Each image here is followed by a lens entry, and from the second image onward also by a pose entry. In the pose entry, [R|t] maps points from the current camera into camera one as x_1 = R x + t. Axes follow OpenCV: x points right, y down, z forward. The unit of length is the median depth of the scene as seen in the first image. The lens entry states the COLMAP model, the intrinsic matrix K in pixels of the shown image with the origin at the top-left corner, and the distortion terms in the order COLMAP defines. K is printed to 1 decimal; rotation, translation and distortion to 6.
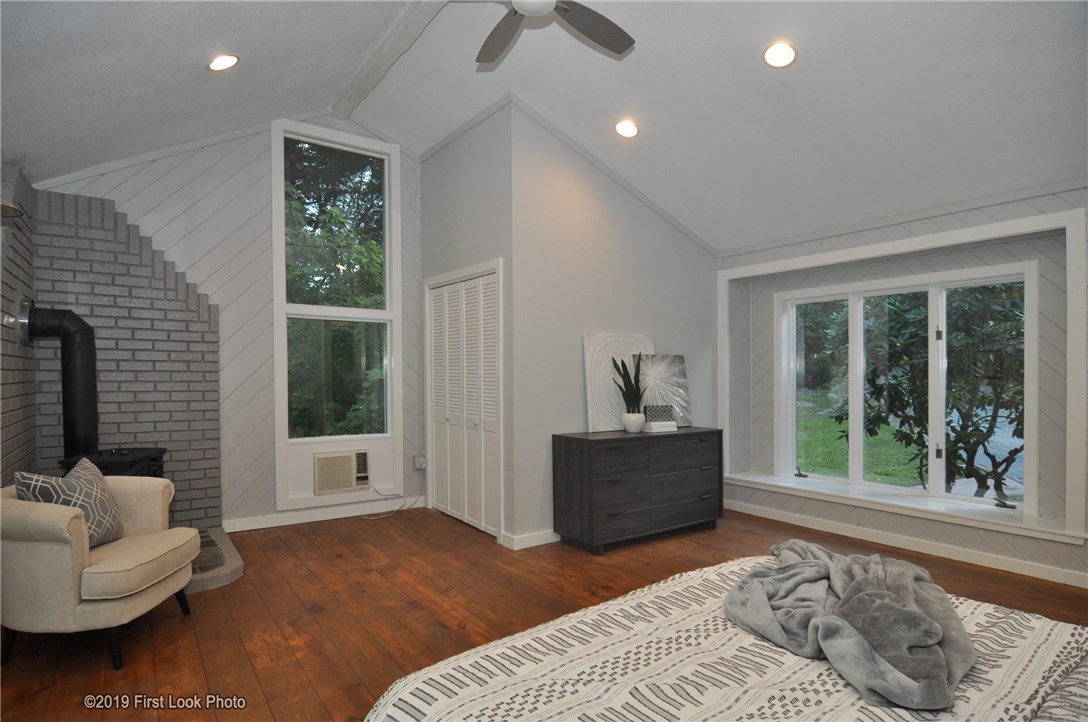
lens RADIAL K [[594.2, 0, 567.4], [0, 594.2, 373.5], [0, 0, 1]] dist [-0.001562, -0.001130]
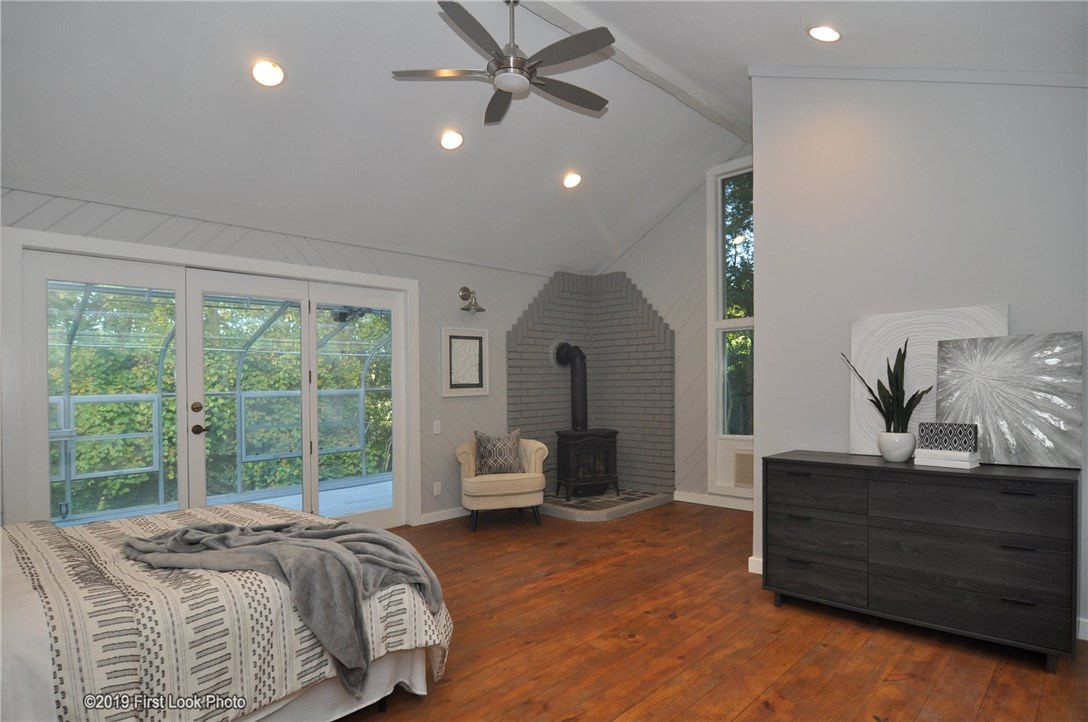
lens RADIAL K [[594.2, 0, 567.4], [0, 594.2, 373.5], [0, 0, 1]] dist [-0.001562, -0.001130]
pose [[0.183473, -0.025279, -0.982700, 0.698751], [0.016679, 0.999605, -0.022600, 0.010729], [0.982883, -0.012244, 0.183822, 0.522153]]
